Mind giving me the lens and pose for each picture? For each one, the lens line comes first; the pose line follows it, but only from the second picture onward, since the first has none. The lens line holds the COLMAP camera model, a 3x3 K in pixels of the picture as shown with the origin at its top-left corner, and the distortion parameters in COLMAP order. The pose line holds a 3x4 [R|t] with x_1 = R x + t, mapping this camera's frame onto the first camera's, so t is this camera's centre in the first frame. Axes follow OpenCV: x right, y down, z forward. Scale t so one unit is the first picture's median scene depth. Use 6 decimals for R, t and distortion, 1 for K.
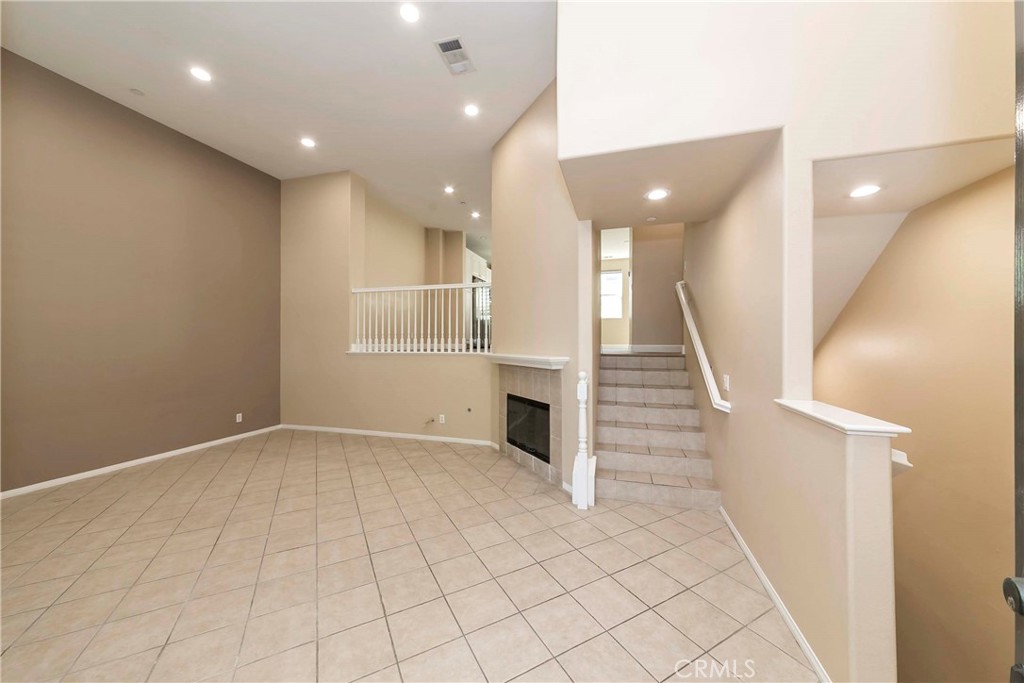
lens RADIAL K [[361.2, 0, 512.0], [0, 361.2, 341.5], [0, 0, 1]] dist [0.001468, 0.000263]
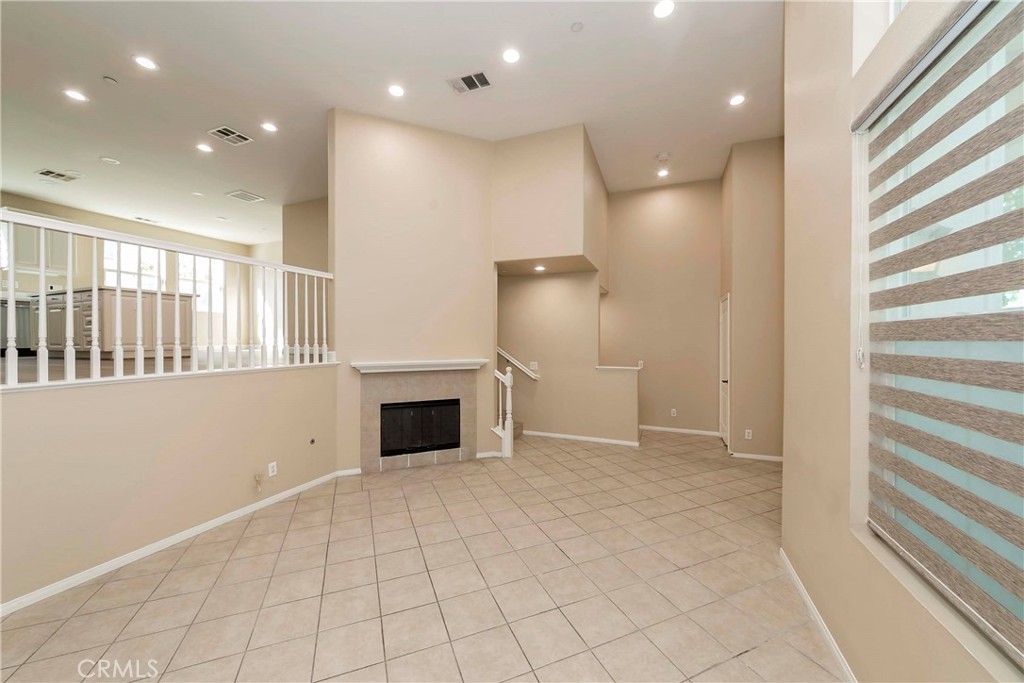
lens RADIAL K [[375.3, 0, 512.0], [0, 375.3, 341.5], [0, 0, 1]] dist [0.002212, -0.000018]
pose [[0.093295, -0.006687, 0.995616, -0.899269], [-0.004585, 0.999964, 0.007146, -0.023927], [-0.995628, -0.005232, 0.093261, 0.553402]]
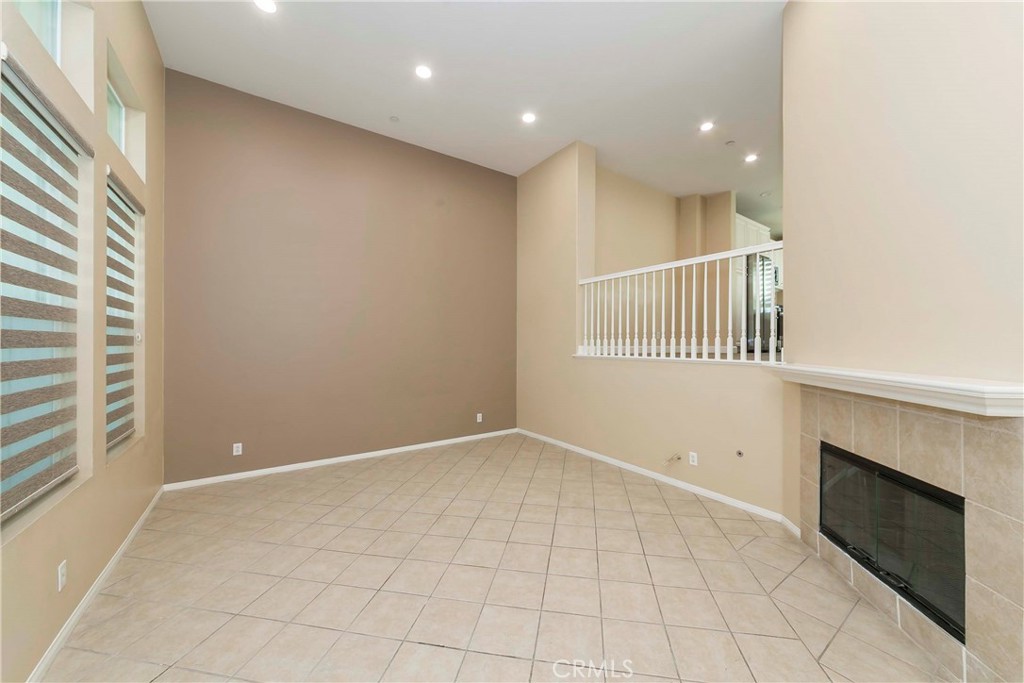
lens RADIAL K [[368.2, 0, 521.4], [0, 368.2, 341.7], [0, 0, 1]] dist [-0.002213, -0.000067]
pose [[0.788601, -0.002278, -0.614901, -0.026568], [0.001033, 0.999997, -0.002380, -0.000698], [0.614904, 0.001241, 0.788601, 0.289281]]
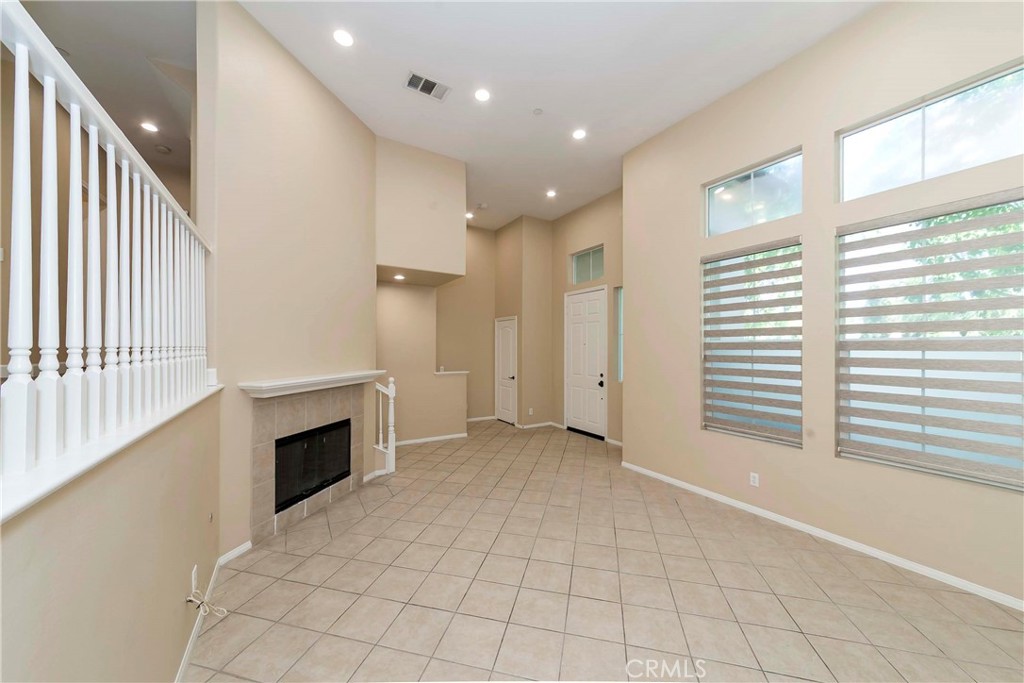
lens RADIAL K [[357.8, 0, 509.8], [0, 357.8, 347.8], [0, 0, 1]] dist [-0.001045, 0.000032]
pose [[-0.742906, -0.001261, 0.669395, -0.735353], [-0.004497, 0.999985, -0.003107, -0.023452], [-0.669381, -0.005318, -0.742900, 1.150087]]
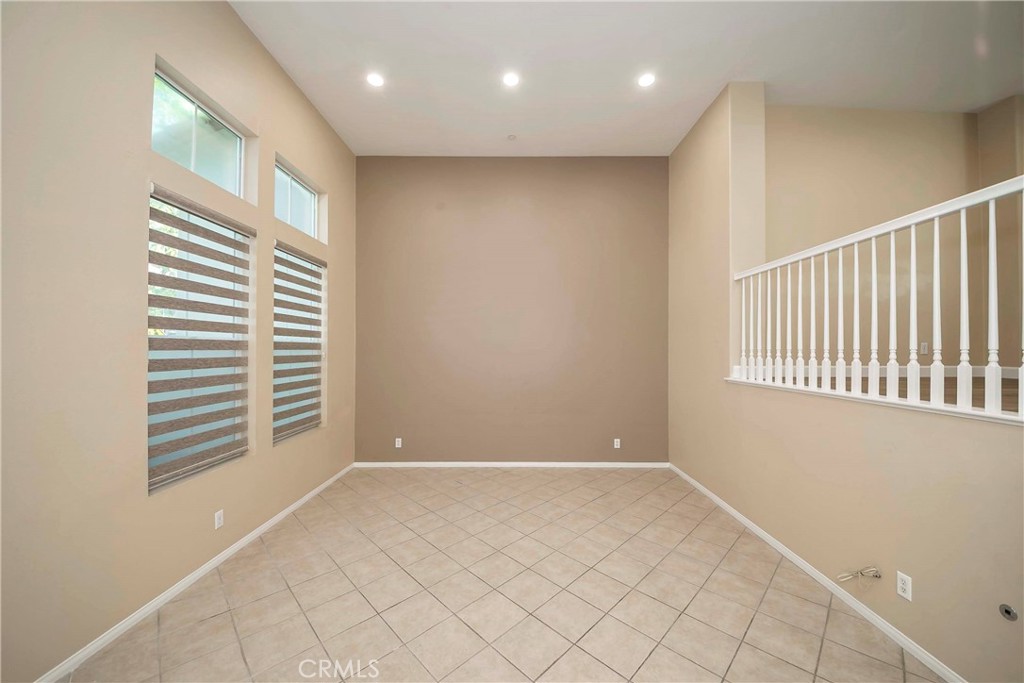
lens RADIAL K [[363.5, 0, 517.2], [0, 363.5, 346.6], [0, 0, 1]] dist [0.010713, -0.015575]
pose [[0.287687, -0.008164, -0.957690, 0.040808], [0.001059, 0.999966, -0.008207, -0.024023], [0.957724, 0.001347, 0.287686, 0.572195]]
